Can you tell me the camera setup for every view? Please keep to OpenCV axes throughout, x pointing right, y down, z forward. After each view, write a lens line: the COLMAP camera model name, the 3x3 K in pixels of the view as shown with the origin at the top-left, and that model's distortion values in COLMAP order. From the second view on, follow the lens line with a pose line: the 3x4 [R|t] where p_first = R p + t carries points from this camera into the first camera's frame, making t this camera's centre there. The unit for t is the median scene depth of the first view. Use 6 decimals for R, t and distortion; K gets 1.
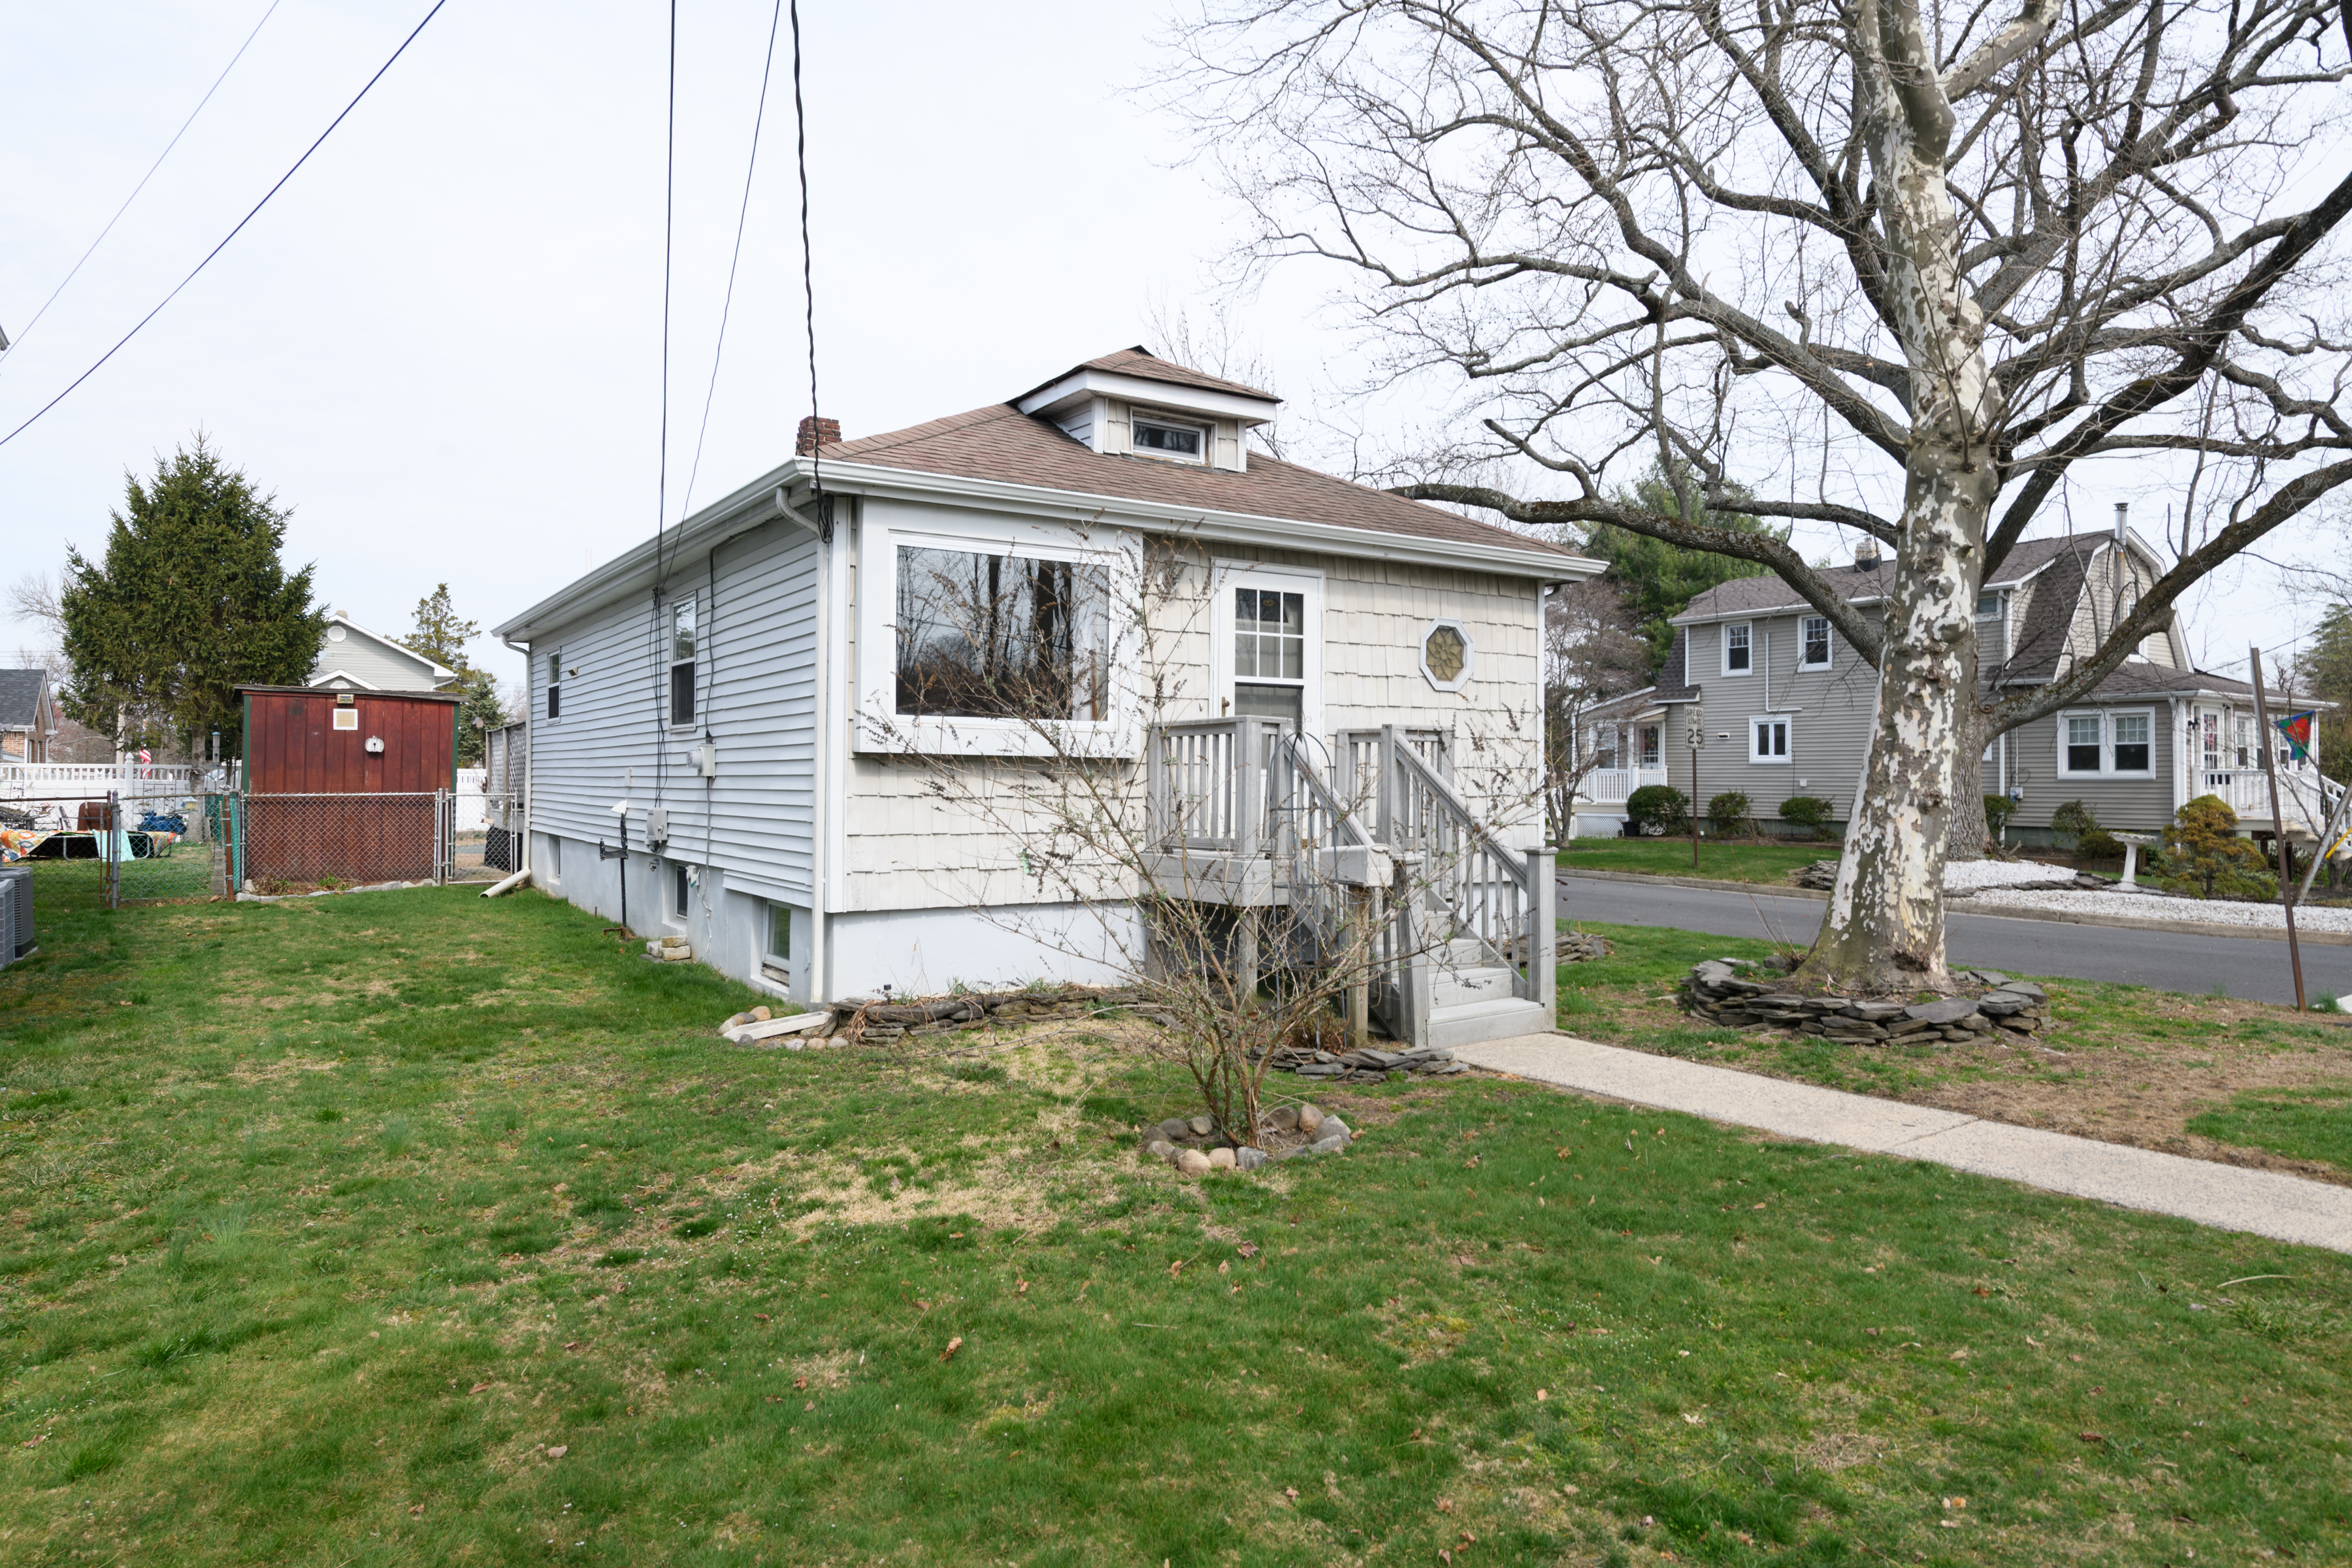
lens RADIAL K [[1412.0, 0, 1169.2], [0, 1412.0, 773.5], [0, 0, 1]] dist [-0.002434, 0.001727]
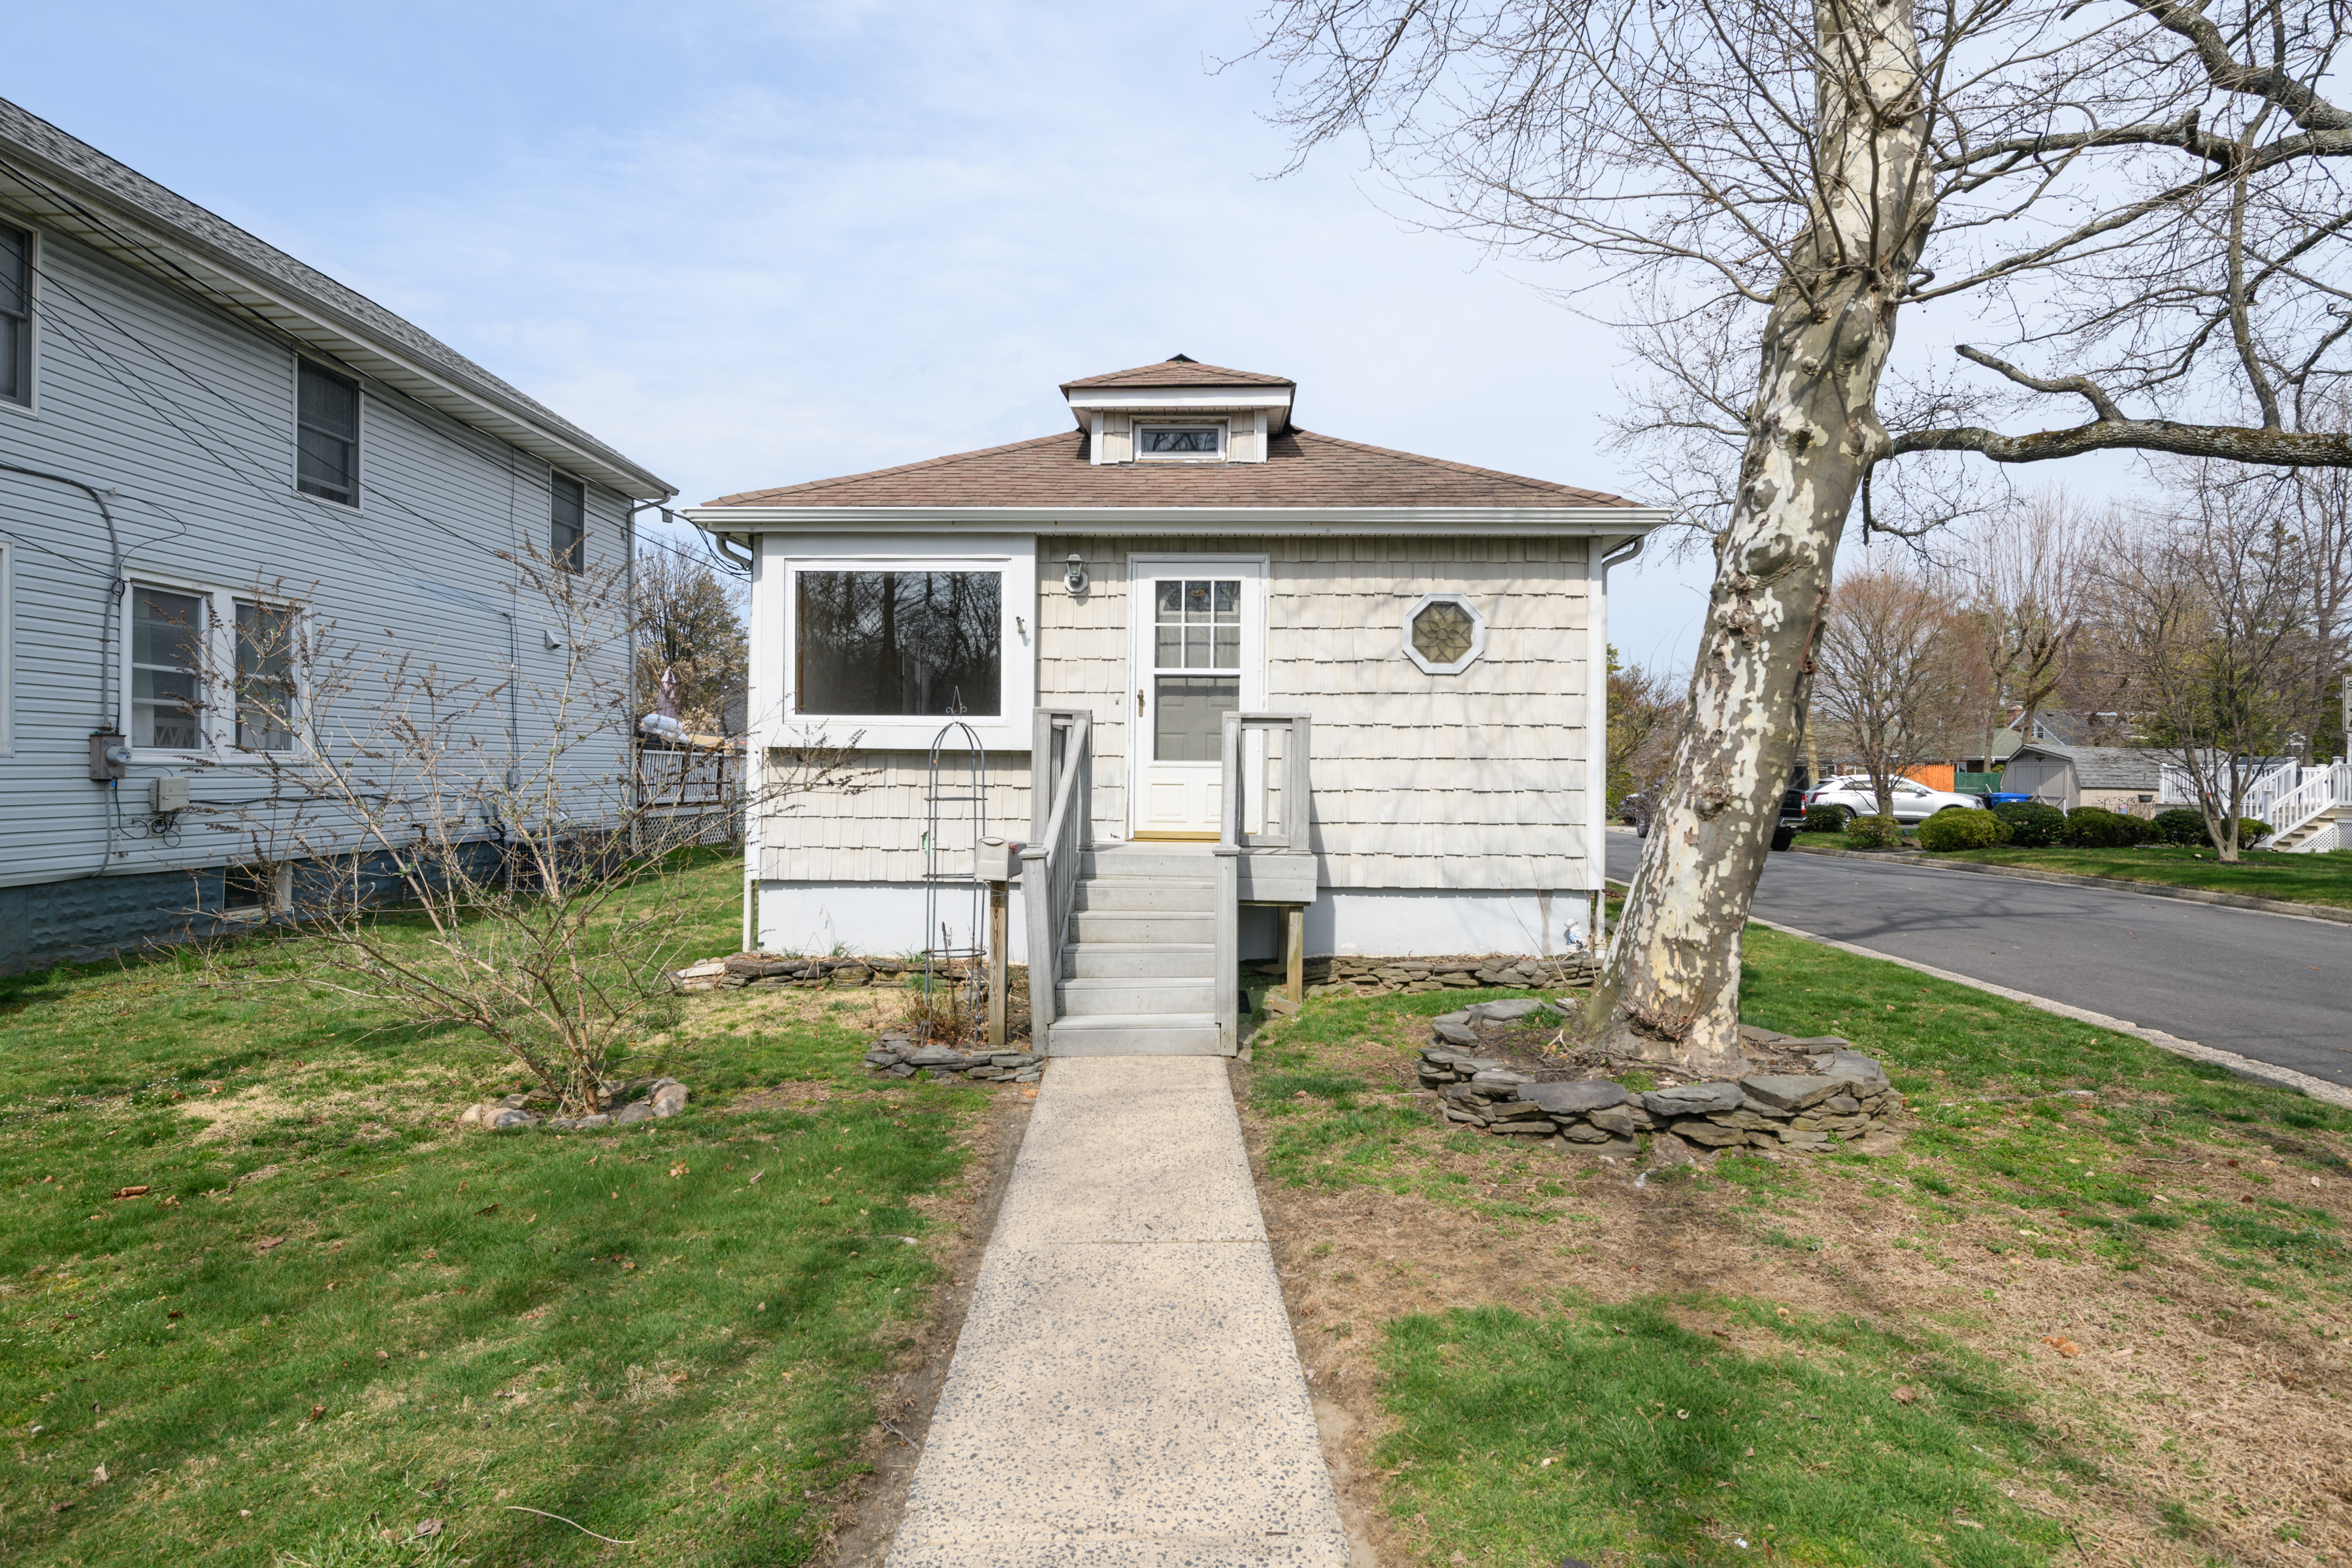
lens RADIAL K [[1220.2, 0, 1225.1], [0, 1220.2, 772.8], [0, 0, 1]] dist [0.010410, -0.004378]
pose [[0.827426, 0.002733, -0.561569, 0.582769], [-0.000403, 0.999991, 0.004273, 0.001946], [0.561575, -0.003310, 0.827419, 0.306474]]
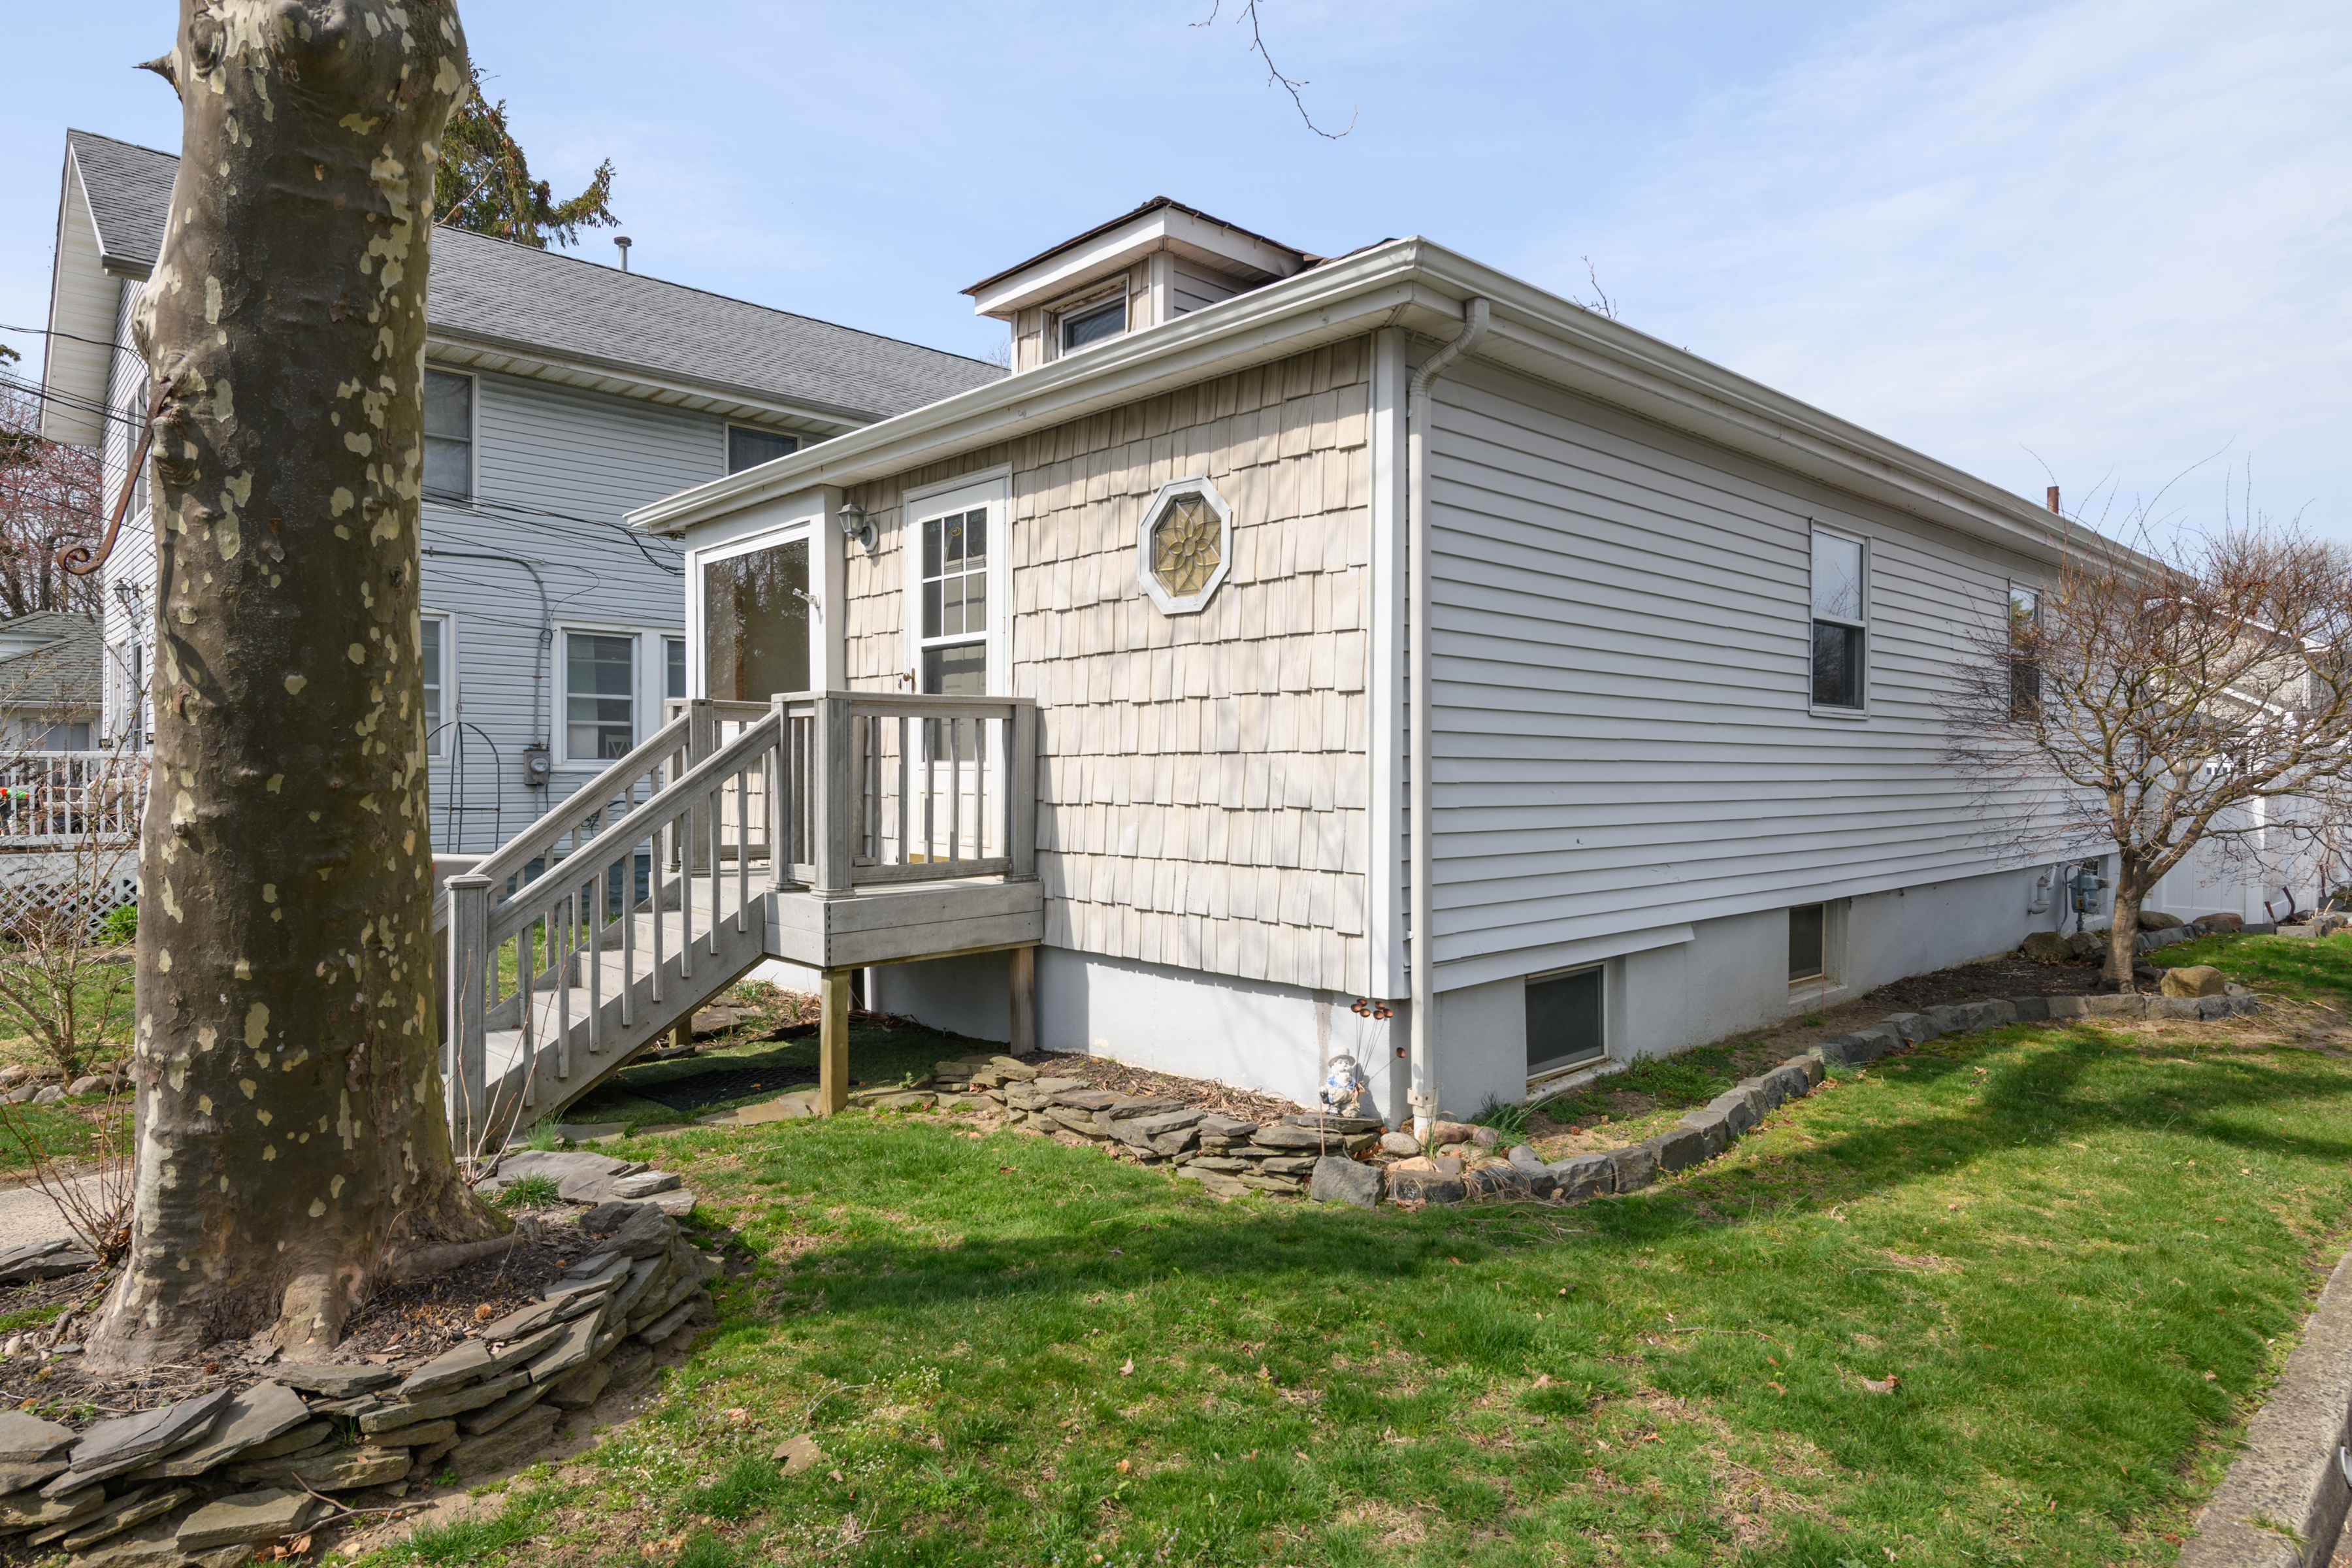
lens RADIAL K [[1371.1, 0, 1190.3], [0, 1371.1, 764.2], [0, 0, 1]] dist [0.009578, 0.000756]
pose [[0.174904, -0.008357, -0.984550, 0.806101], [0.004433, 0.999961, -0.007701, 0.004912], [0.984575, -0.003017, 0.174934, 1.018368]]
